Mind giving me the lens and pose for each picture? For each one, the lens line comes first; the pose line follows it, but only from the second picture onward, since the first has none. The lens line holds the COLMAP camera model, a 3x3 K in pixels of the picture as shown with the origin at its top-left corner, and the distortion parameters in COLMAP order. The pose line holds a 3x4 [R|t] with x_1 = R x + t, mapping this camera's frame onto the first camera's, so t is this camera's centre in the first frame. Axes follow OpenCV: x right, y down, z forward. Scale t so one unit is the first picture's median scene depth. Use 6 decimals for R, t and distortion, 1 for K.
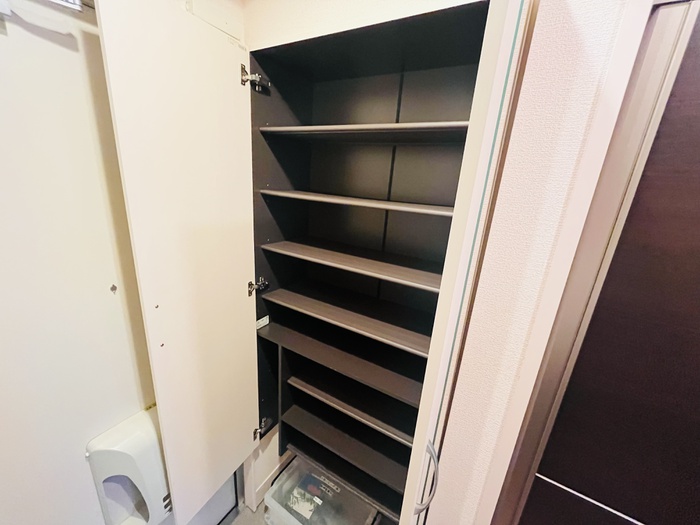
lens RADIAL K [[284.2, 0, 348.8], [0, 284.2, 262.9], [0, 0, 1]] dist [-0.001923, -0.000367]
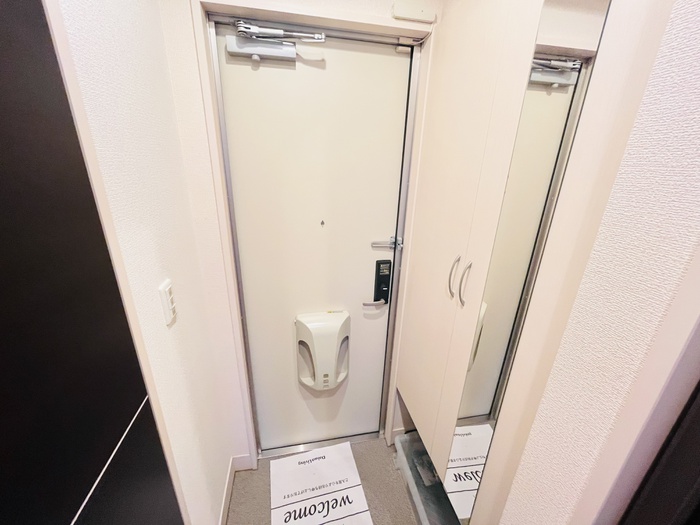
lens RADIAL K [[284.2, 0, 348.8], [0, 284.2, 262.9], [0, 0, 1]] dist [-0.001923, -0.000367]
pose [[0.669027, 0.206289, -0.714036, 0.560973], [-0.201092, 0.975119, 0.093301, 0.172582], [0.715517, 0.081167, 0.693864, 0.052888]]
